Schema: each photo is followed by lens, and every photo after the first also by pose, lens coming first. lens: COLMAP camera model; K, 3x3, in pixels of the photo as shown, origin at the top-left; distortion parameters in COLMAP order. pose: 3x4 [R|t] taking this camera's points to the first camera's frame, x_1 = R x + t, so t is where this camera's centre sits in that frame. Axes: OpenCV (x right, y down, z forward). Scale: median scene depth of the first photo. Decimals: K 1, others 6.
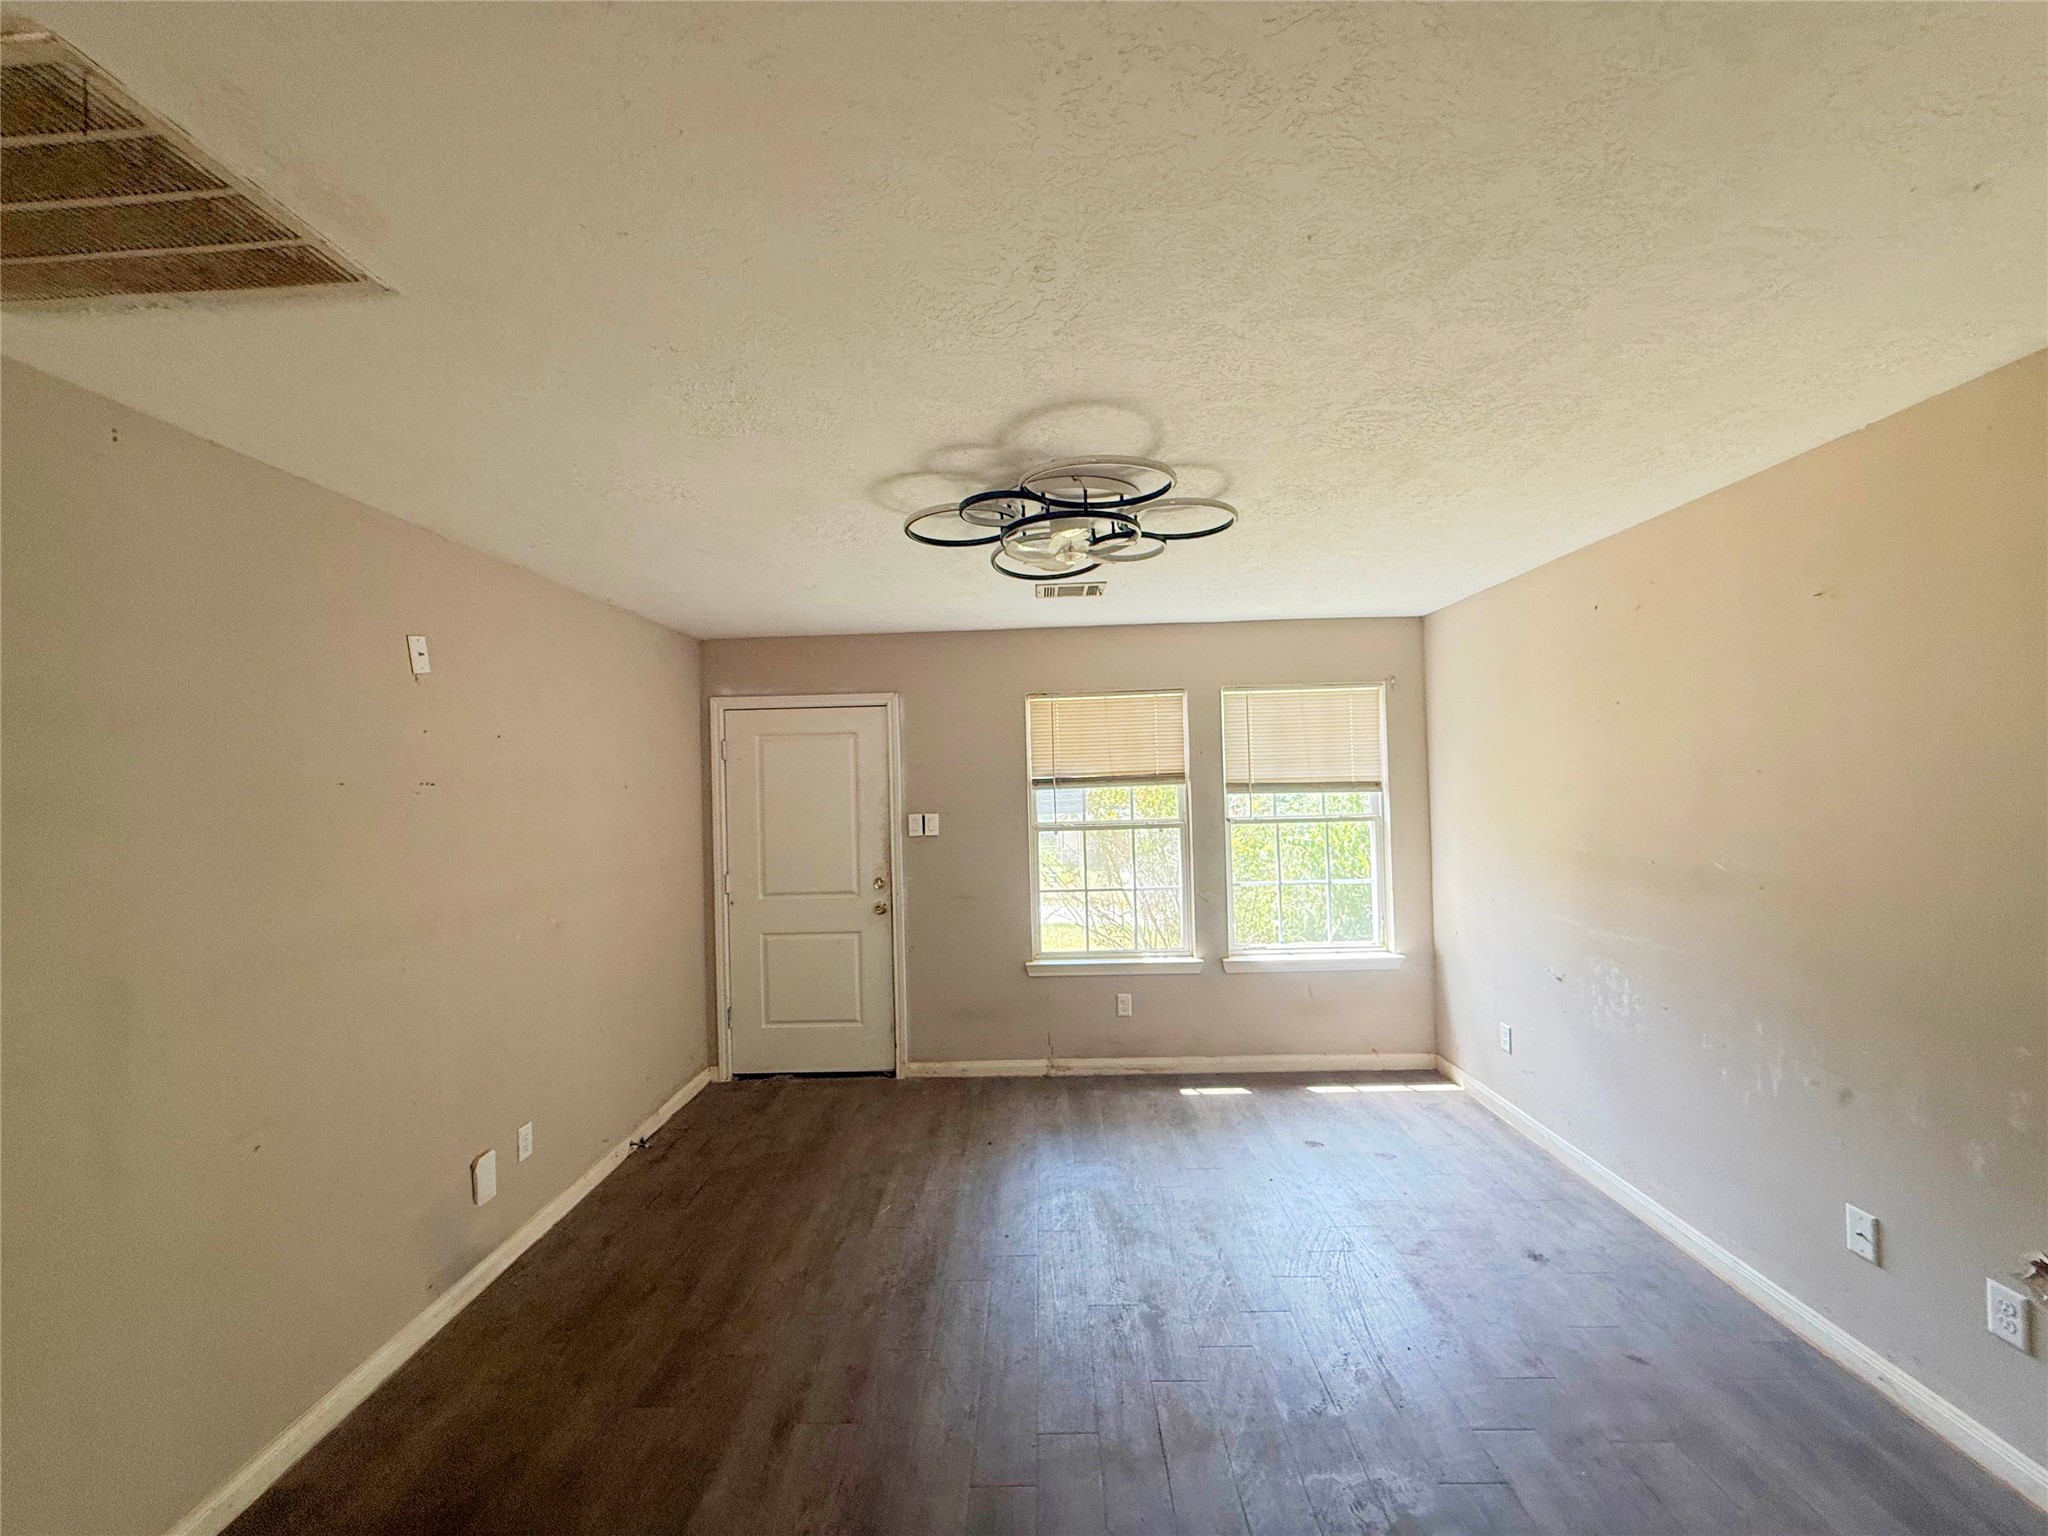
lens RADIAL K [[816.3, 0, 1019.5], [0, 816.3, 769.3], [0, 0, 1]] dist [0.000296, -0.000360]
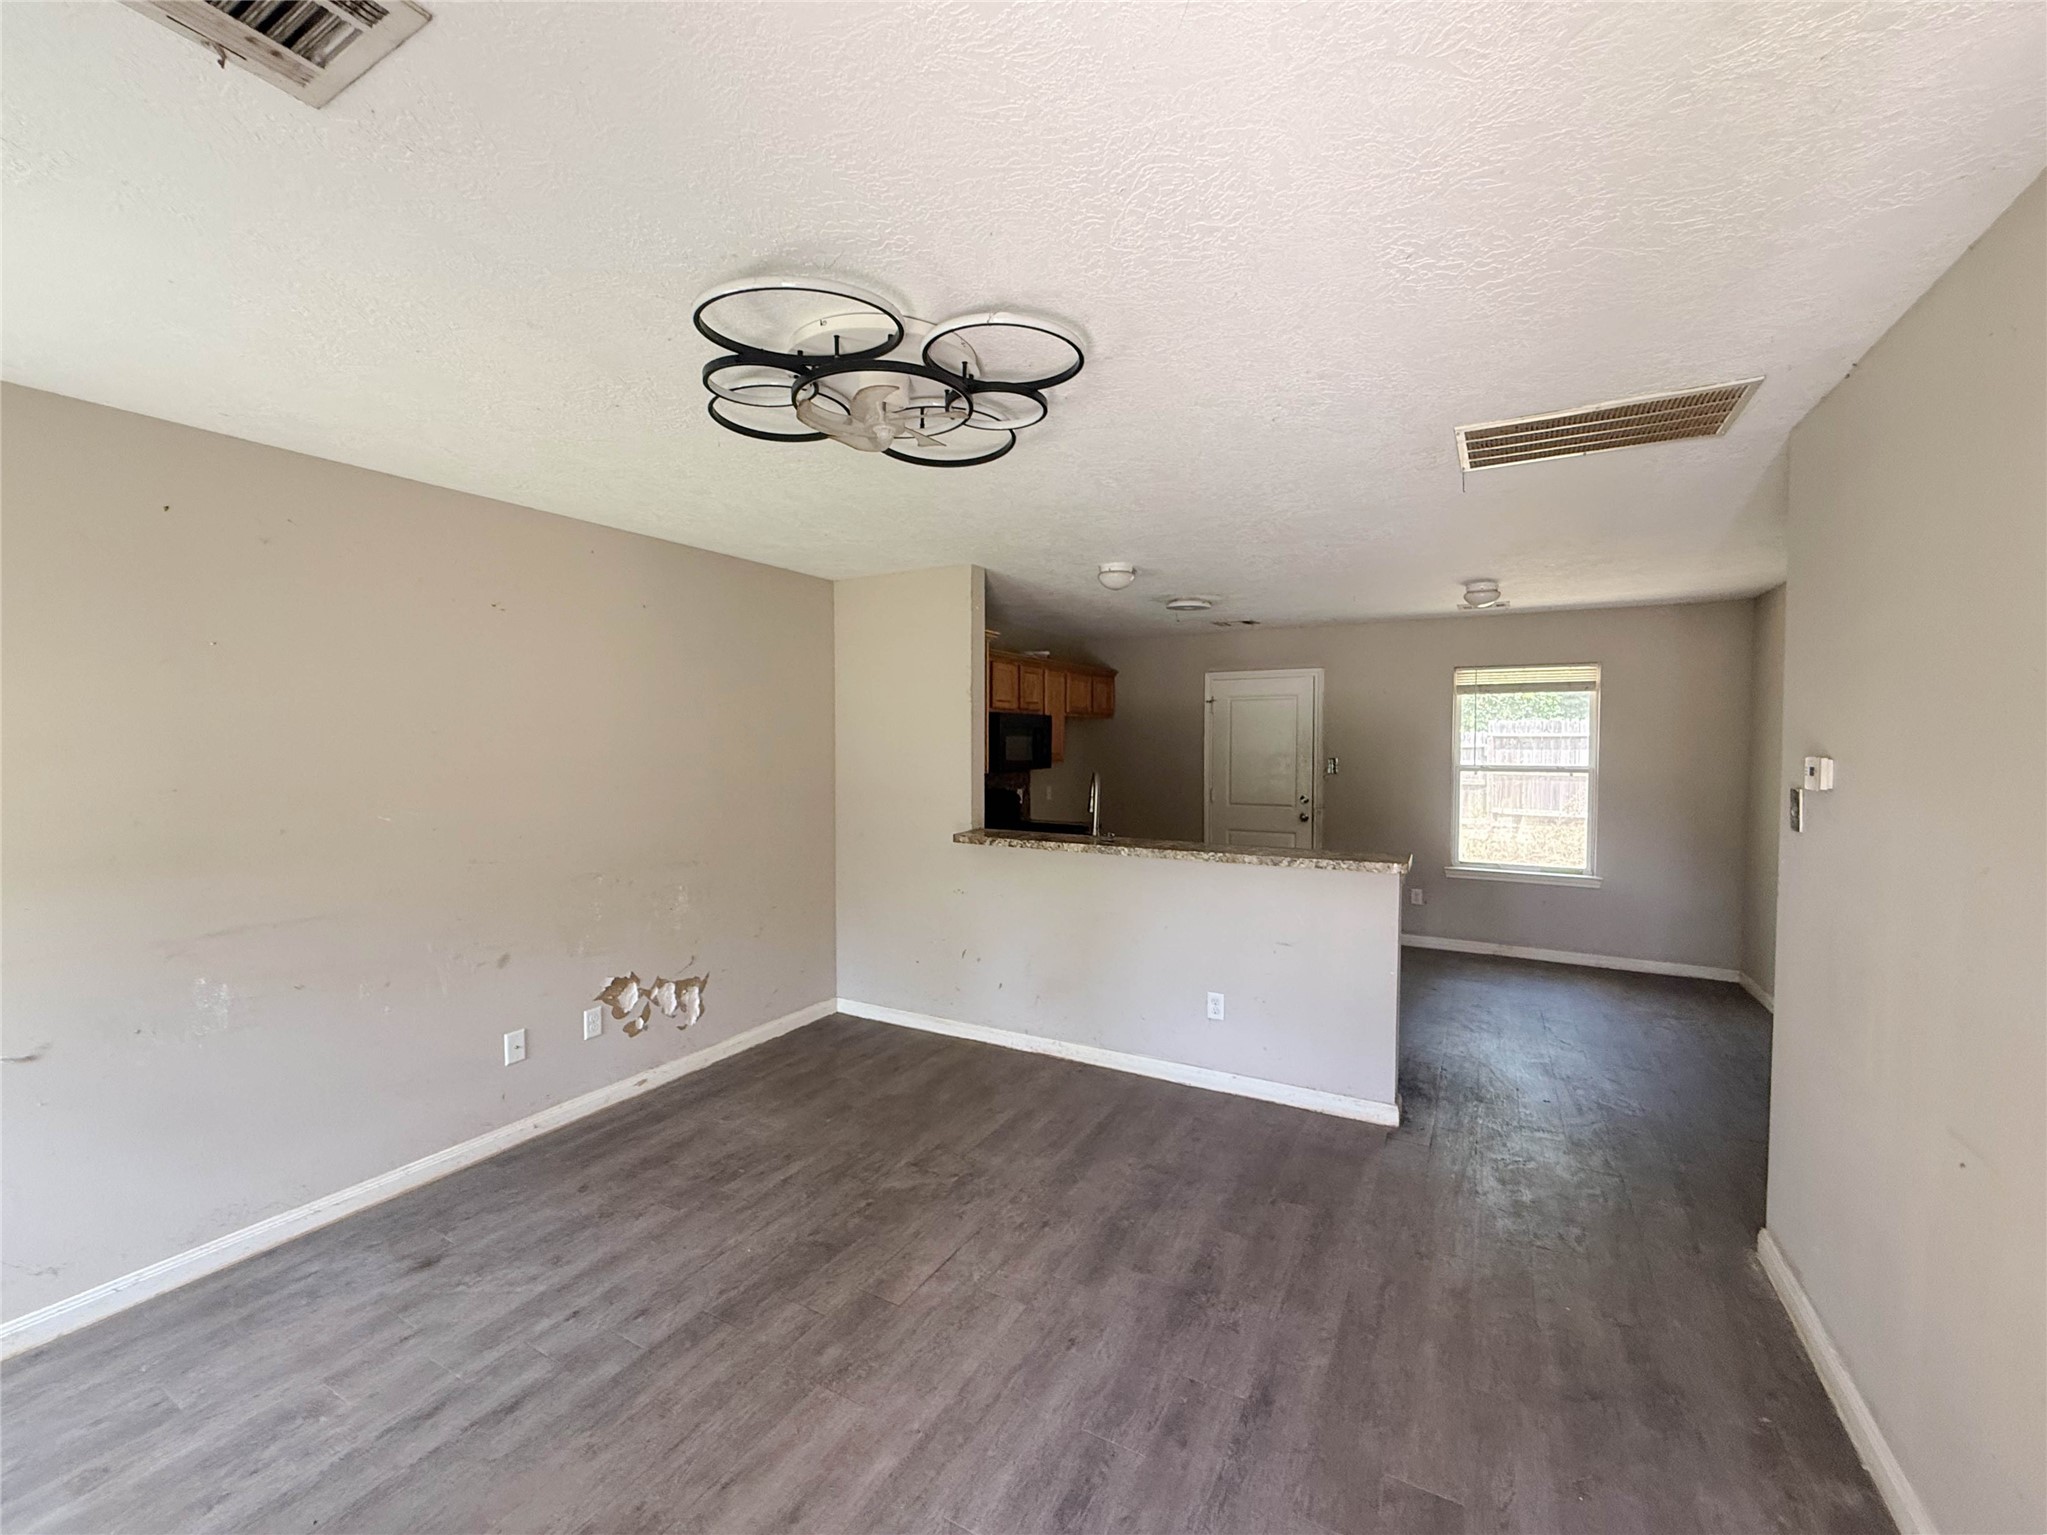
lens RADIAL K [[835.9, 0, 1019.7], [0, 835.9, 768.2], [0, 0, 1]] dist [-0.000096, 0.000089]
pose [[-0.884822, 0.012507, 0.465761, -0.230447], [0.018279, 0.999802, 0.007878, 0.033380], [-0.465570, 0.015484, -0.884875, 0.906708]]
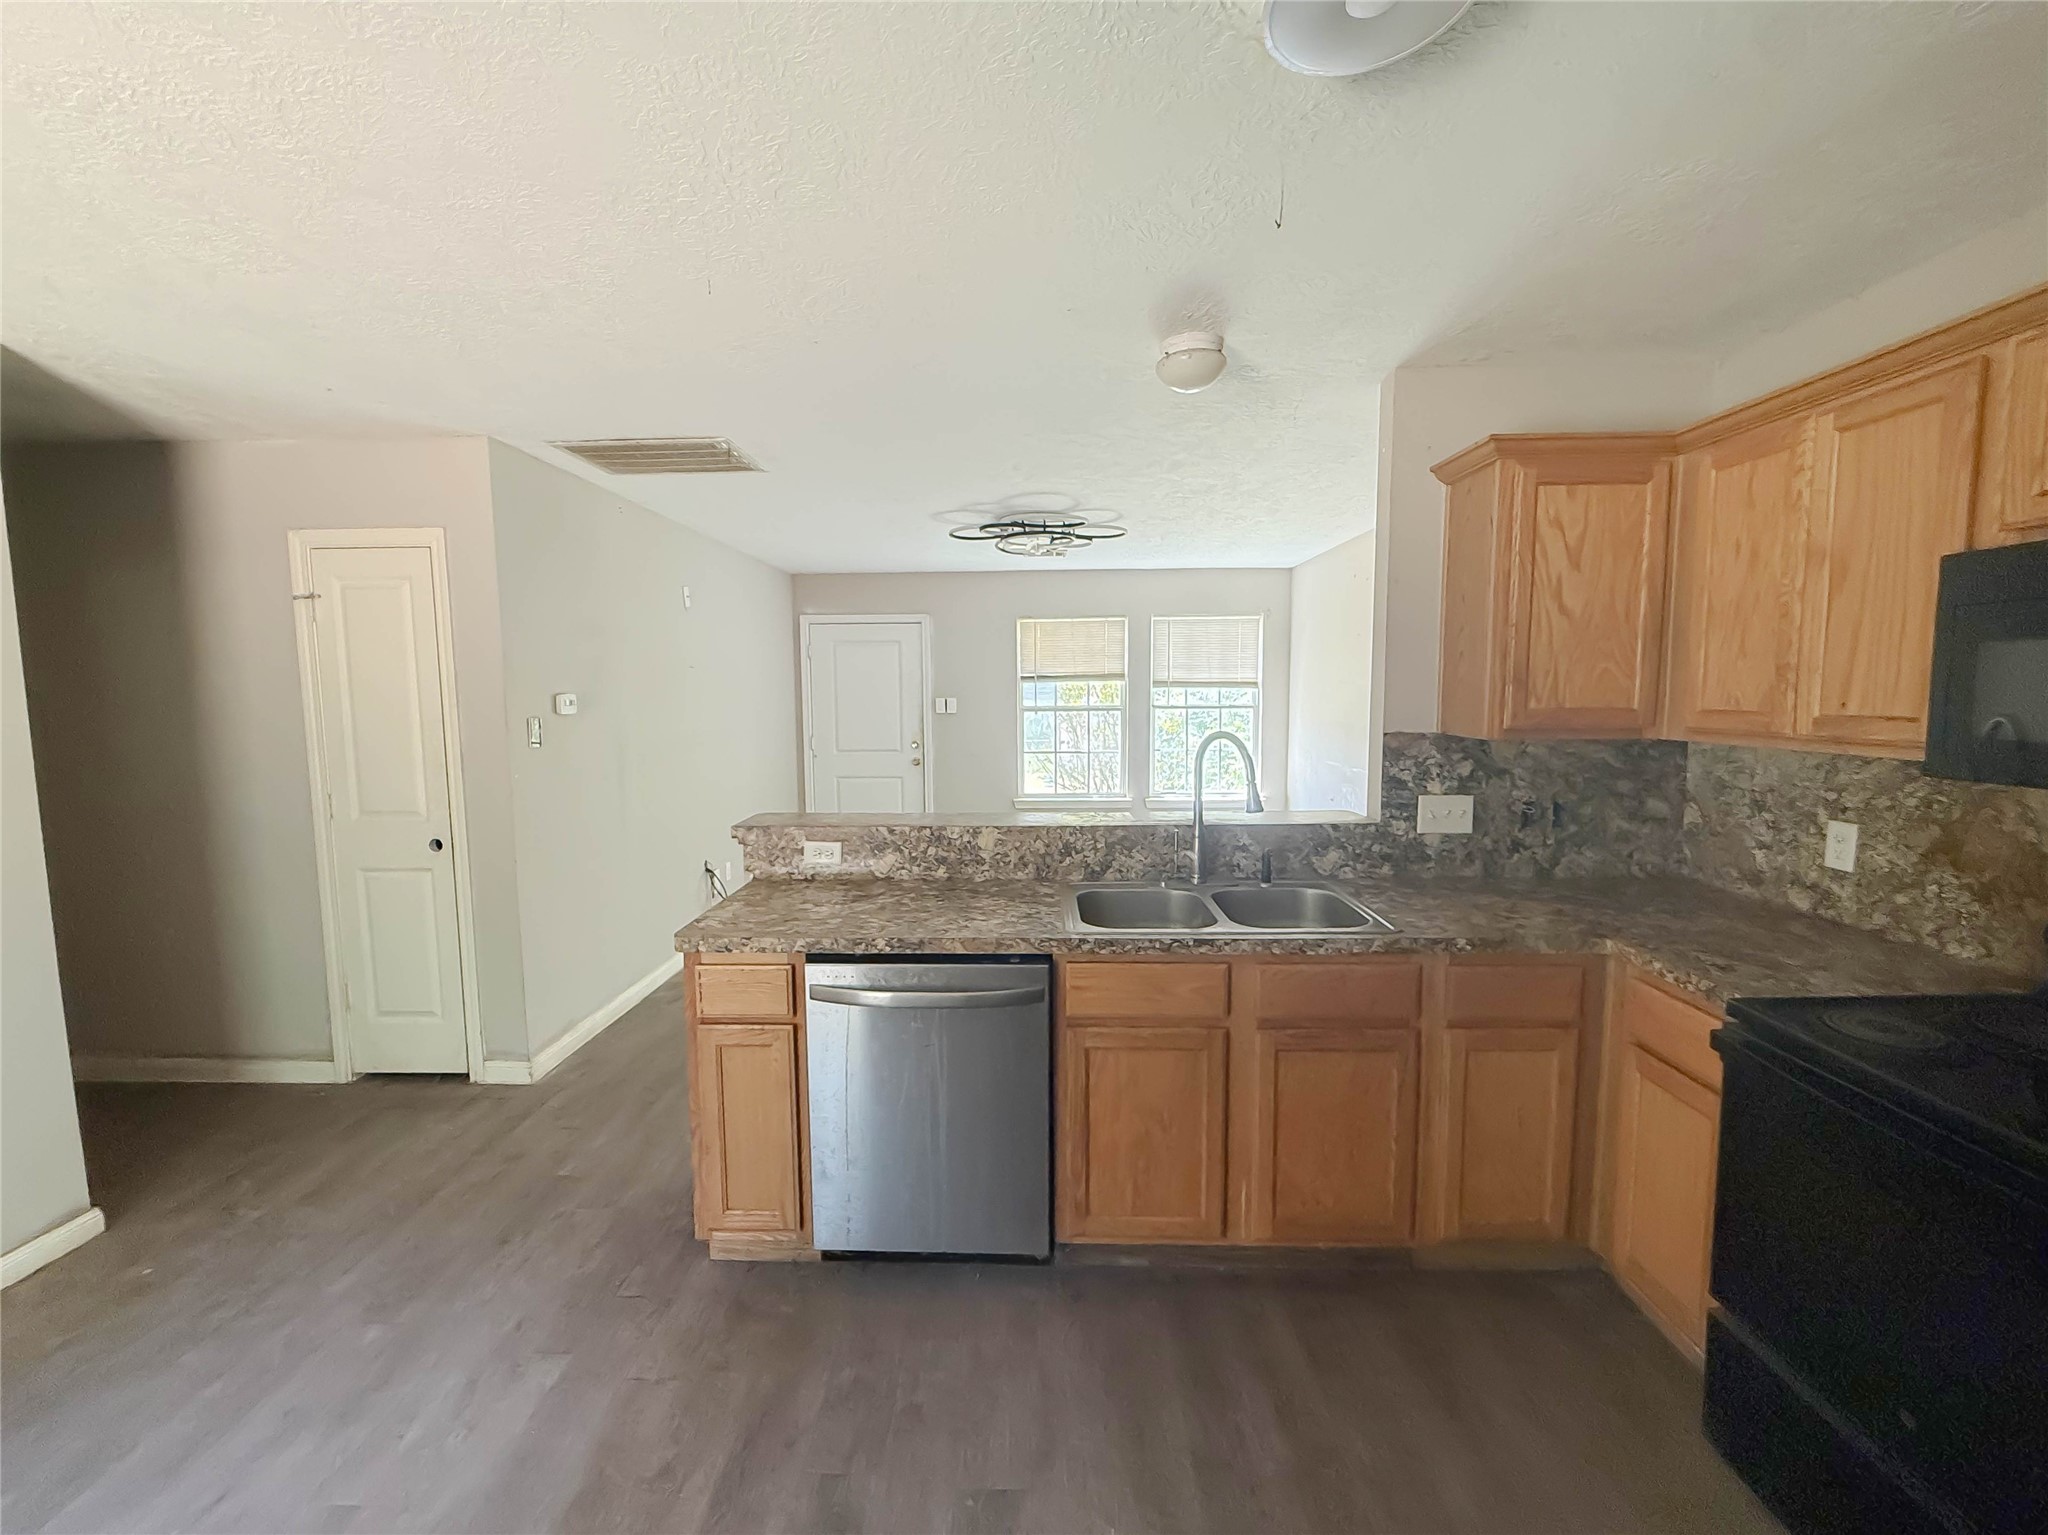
lens RADIAL K [[846.3, 0, 1021.5], [0, 846.3, 769.9], [0, 0, 1]] dist [0.000186, -0.000191]
pose [[0.999800, 0.019405, 0.004910, 0.013292], [-0.019824, 0.993856, 0.108889, 0.014704], [-0.002767, -0.108965, 0.994042, -0.534076]]
